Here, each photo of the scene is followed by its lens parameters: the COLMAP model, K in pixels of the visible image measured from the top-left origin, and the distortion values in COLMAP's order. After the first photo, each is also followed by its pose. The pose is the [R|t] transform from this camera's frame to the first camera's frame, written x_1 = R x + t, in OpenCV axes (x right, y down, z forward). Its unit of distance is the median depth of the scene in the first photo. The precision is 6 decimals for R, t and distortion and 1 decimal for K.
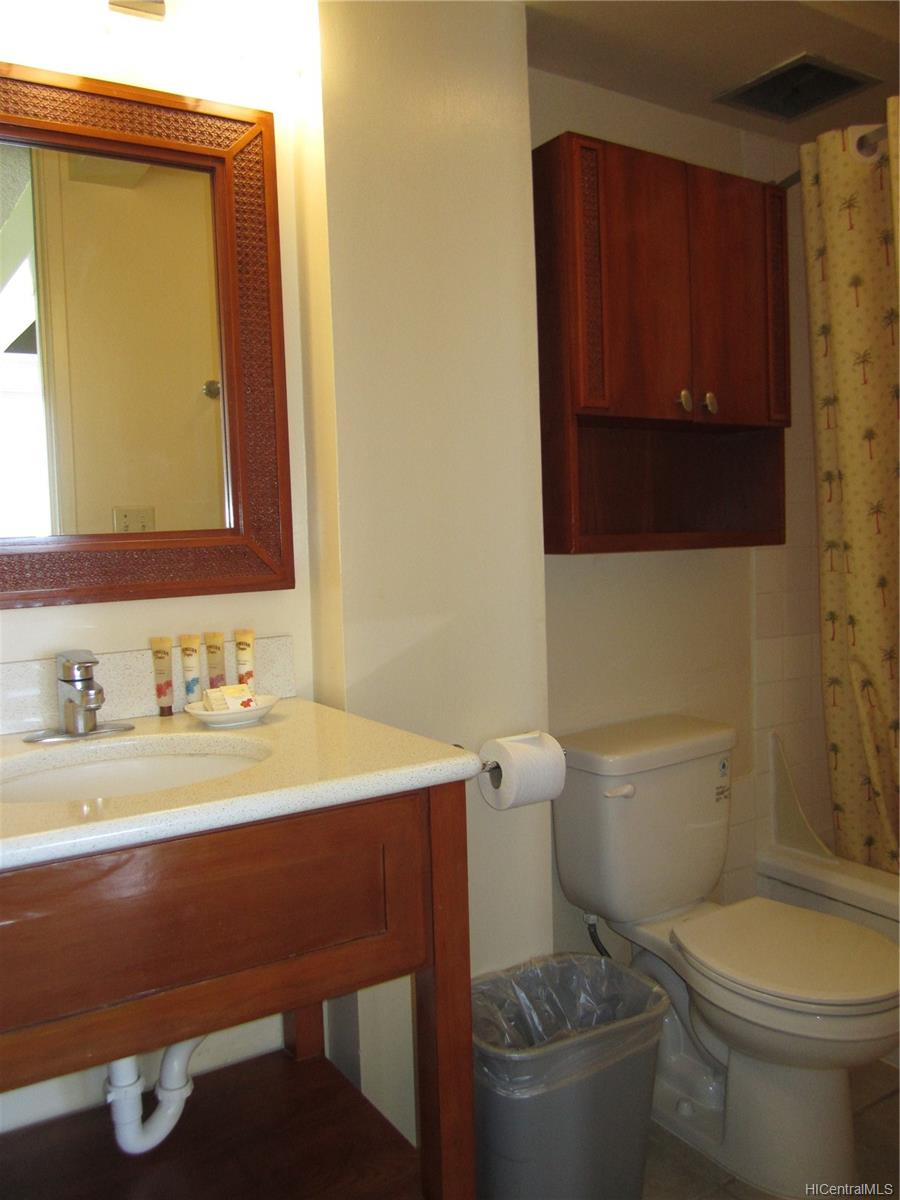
lens RADIAL K [[987.5, 0, 442.5], [0, 987.5, 599.6], [0, 0, 1]] dist [-0.065547, 0.023599]
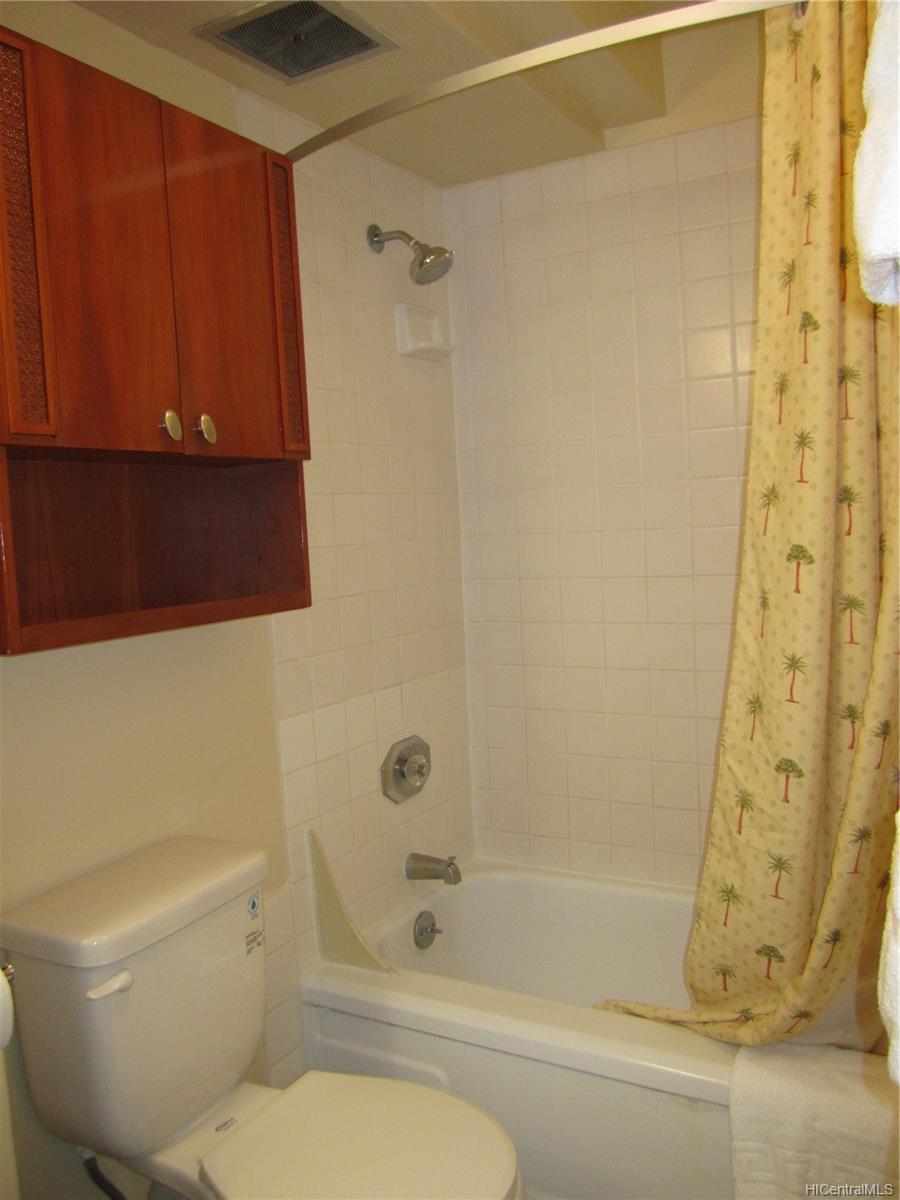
lens RADIAL K [[987.5, 0, 442.5], [0, 987.5, 599.6], [0, 0, 1]] dist [-0.065547, 0.023599]
pose [[0.882975, -0.055855, 0.466085, 0.077797], [0.058452, 0.998251, 0.008895, -0.068226], [-0.465766, 0.019389, 0.884695, 0.263530]]
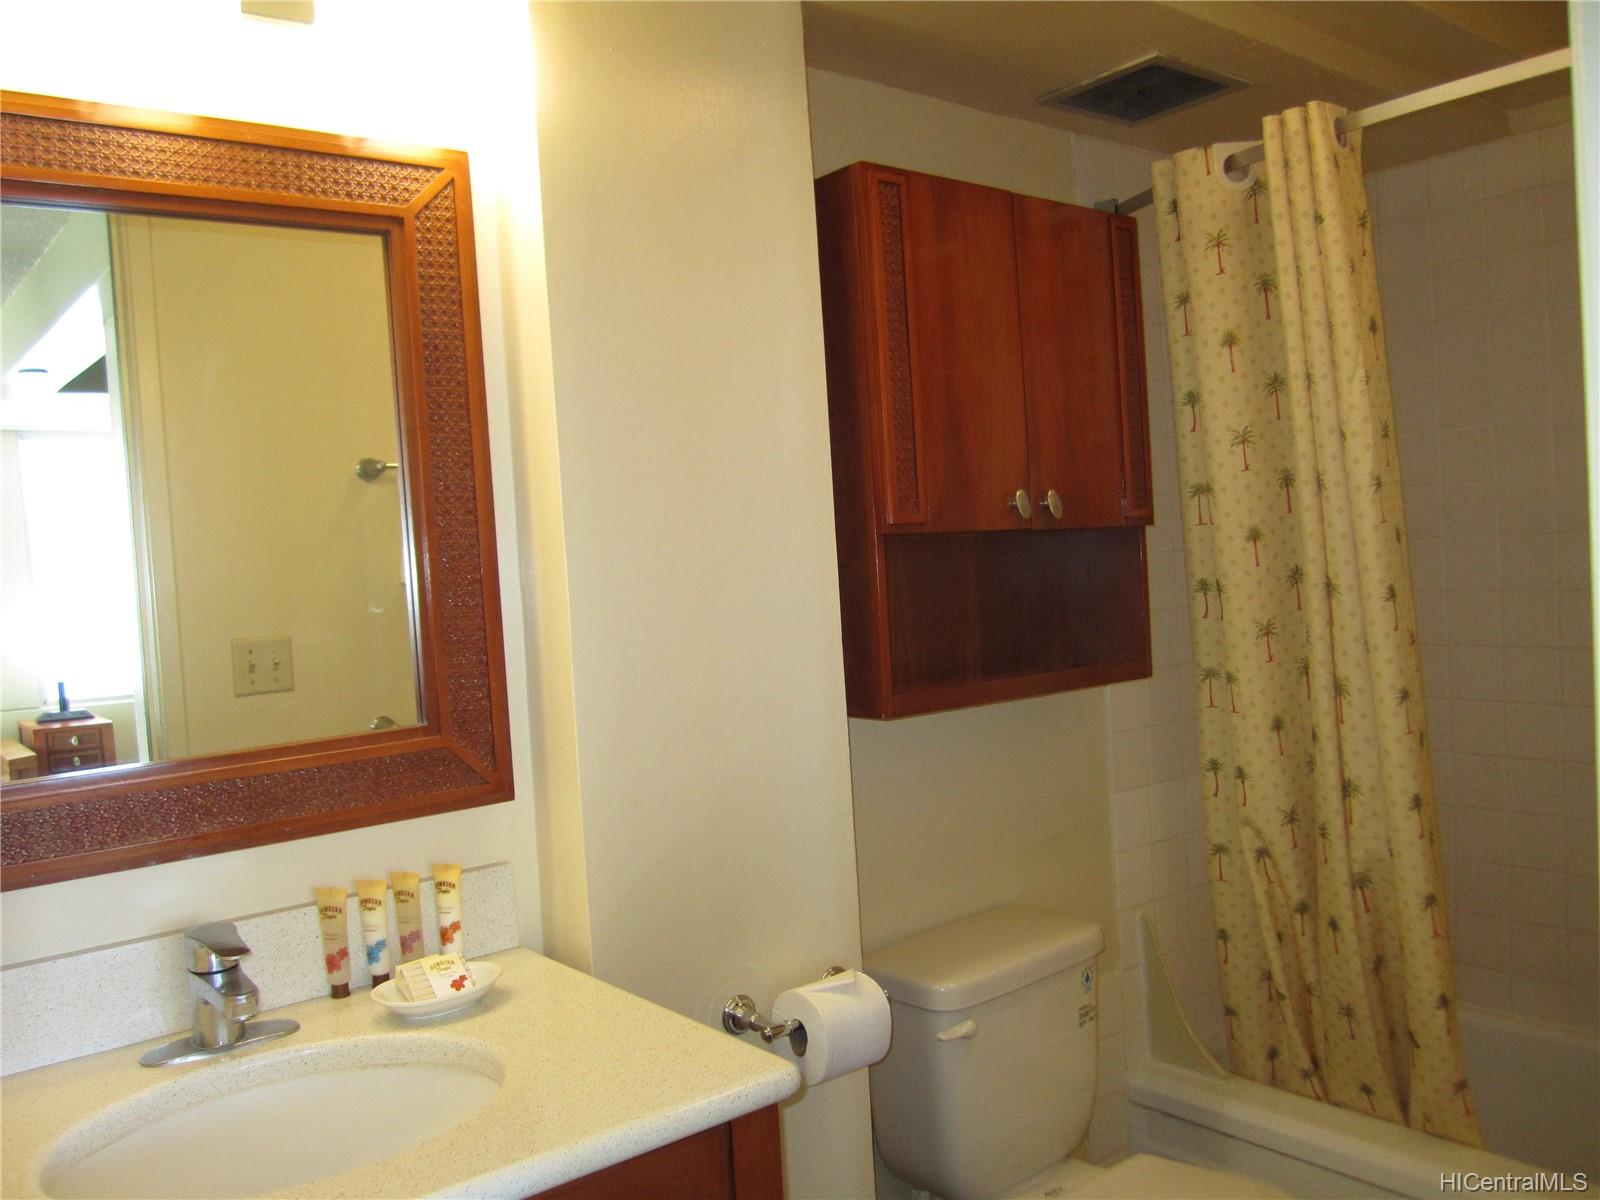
lens RADIAL K [[1316.7, 0, 804.8], [0, 1316.7, 594.5], [0, 0, 1]] dist [-0.065547, 0.023599]
pose [[0.993295, -0.030909, 0.111400, -0.033848], [0.035647, 0.998532, -0.040792, -0.095893], [-0.109976, 0.044489, 0.992938, 0.012362]]
